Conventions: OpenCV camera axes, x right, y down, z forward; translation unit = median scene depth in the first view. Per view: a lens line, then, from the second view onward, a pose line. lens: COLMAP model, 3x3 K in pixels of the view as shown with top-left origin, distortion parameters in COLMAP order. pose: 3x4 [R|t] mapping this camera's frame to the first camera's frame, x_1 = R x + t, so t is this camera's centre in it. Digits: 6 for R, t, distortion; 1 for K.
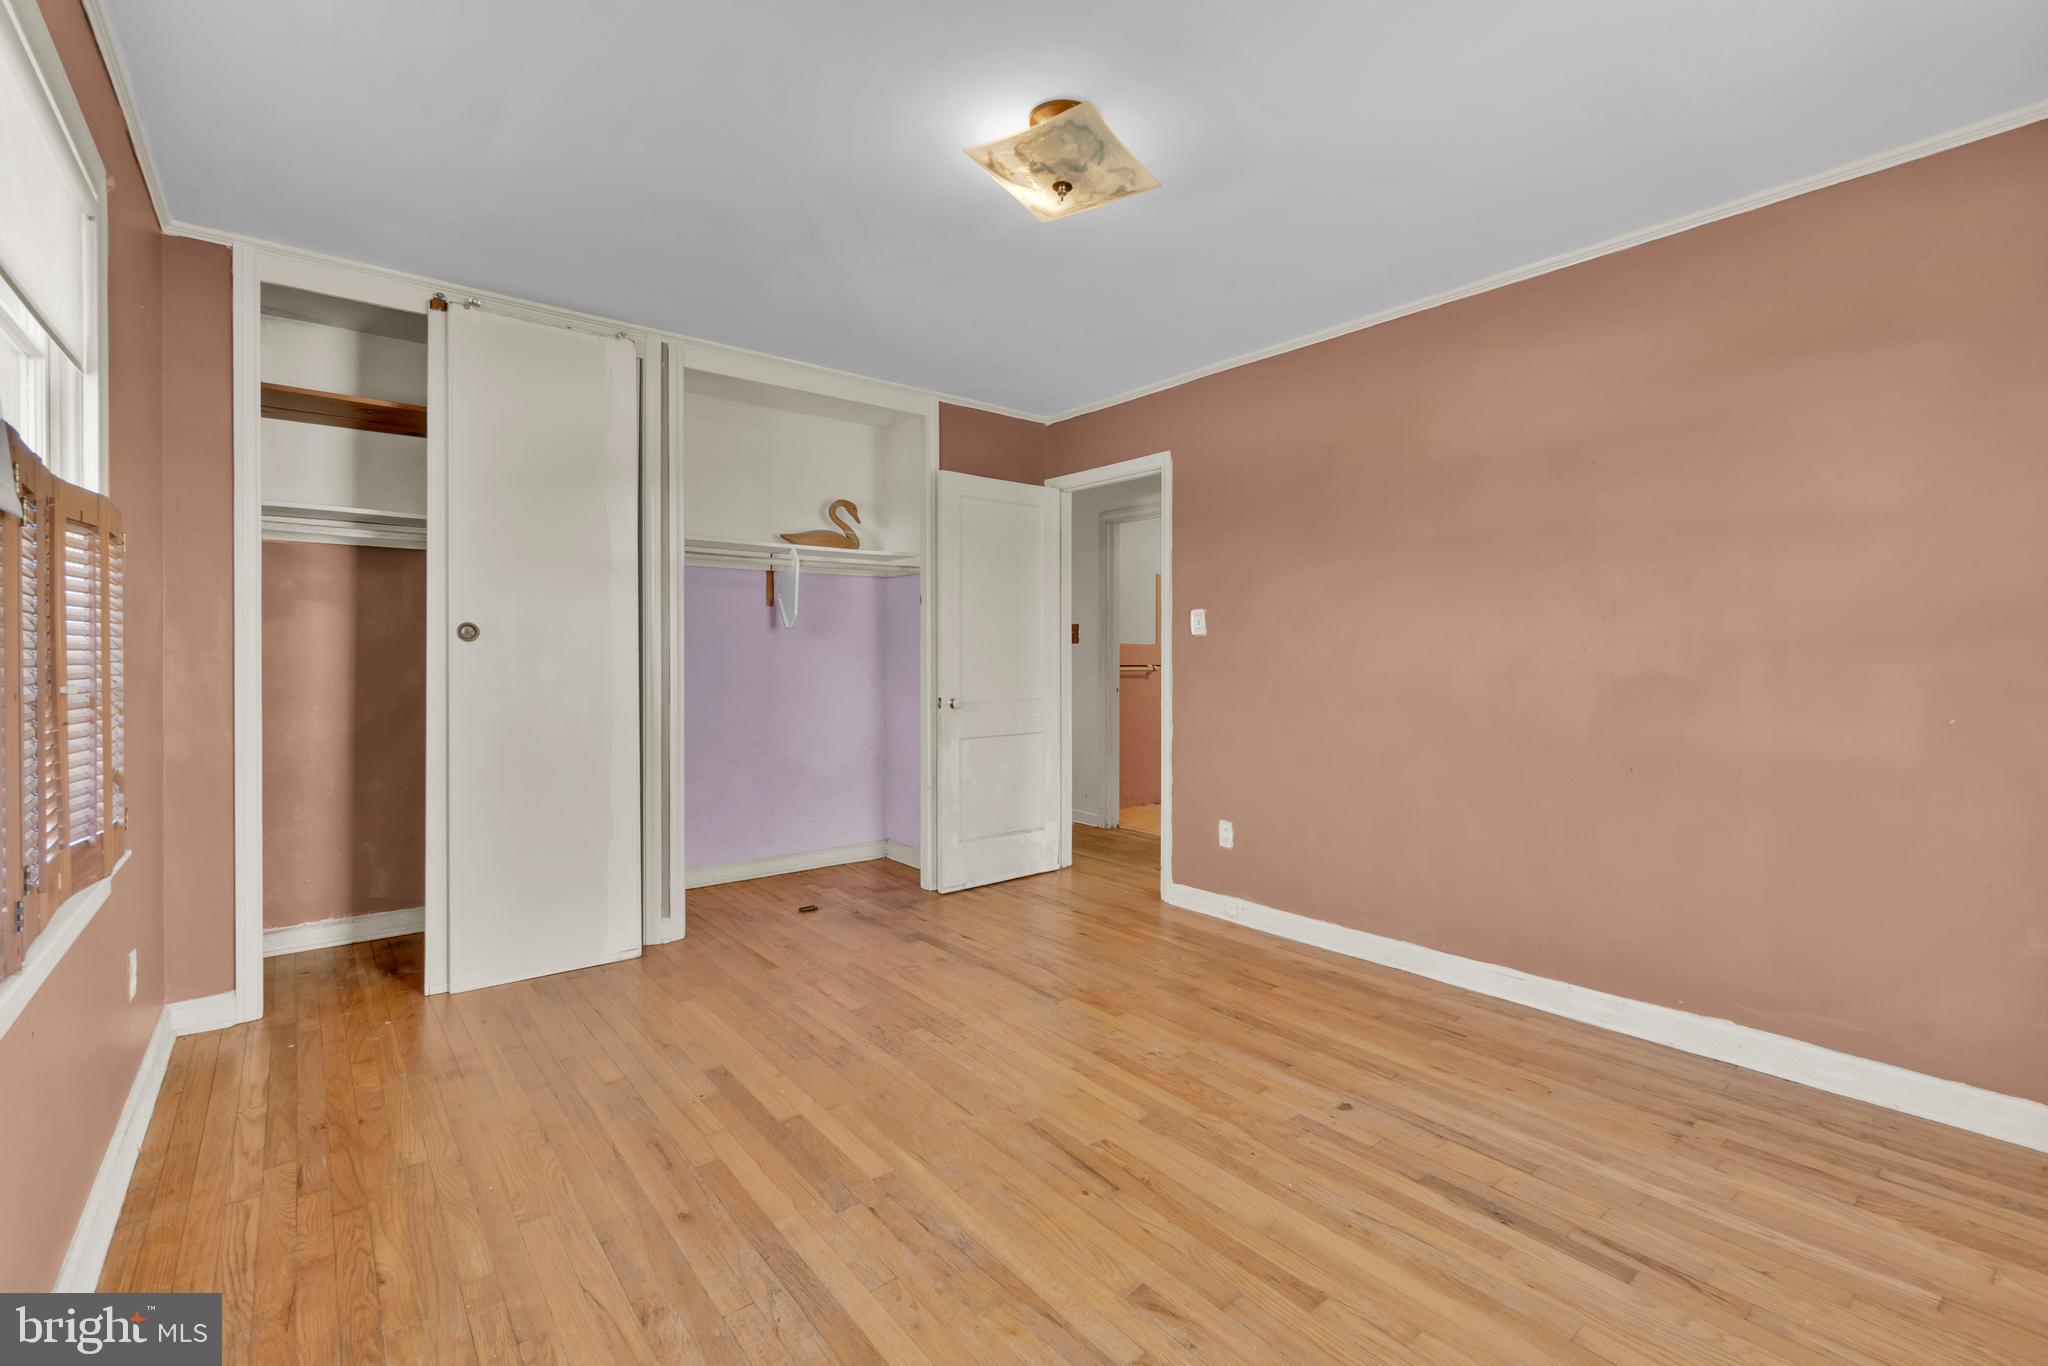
lens RADIAL K [[895.3, 0, 1024.1], [0, 895.3, 668.8], [0, 0, 1]] dist [-0.001924, -0.001216]
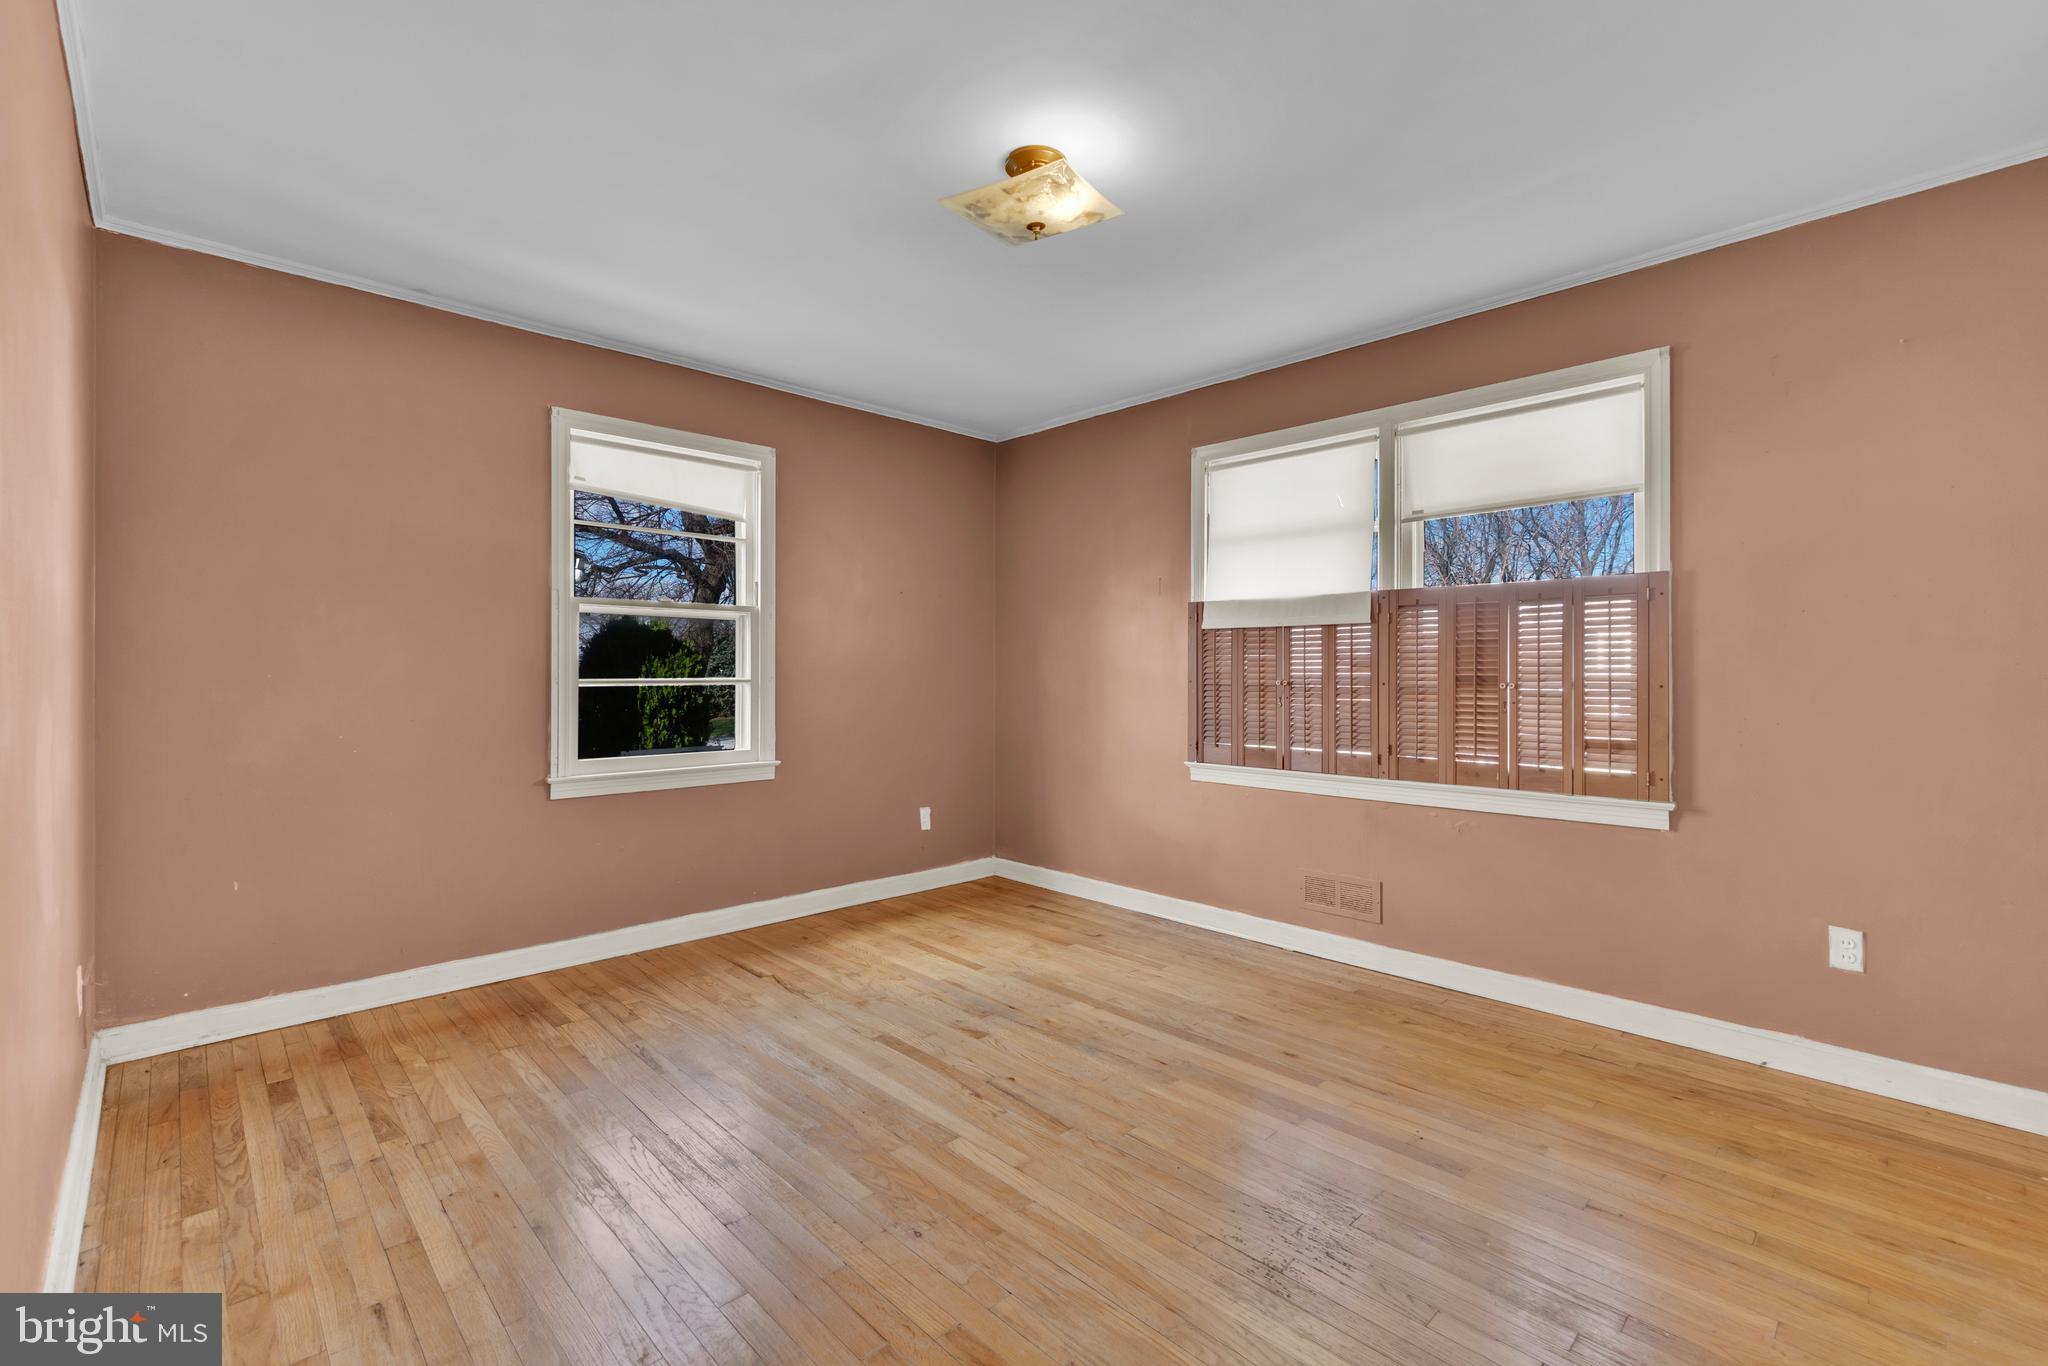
lens RADIAL K [[895.3, 0, 1024.4], [0, 895.3, 674.1], [0, 0, 1]] dist [-0.001924, -0.001216]
pose [[-0.996404, -0.001124, -0.084721, 0.144596], [-0.002672, 0.999831, 0.018164, -0.026441], [0.084687, 0.018325, -0.996239, 2.047130]]
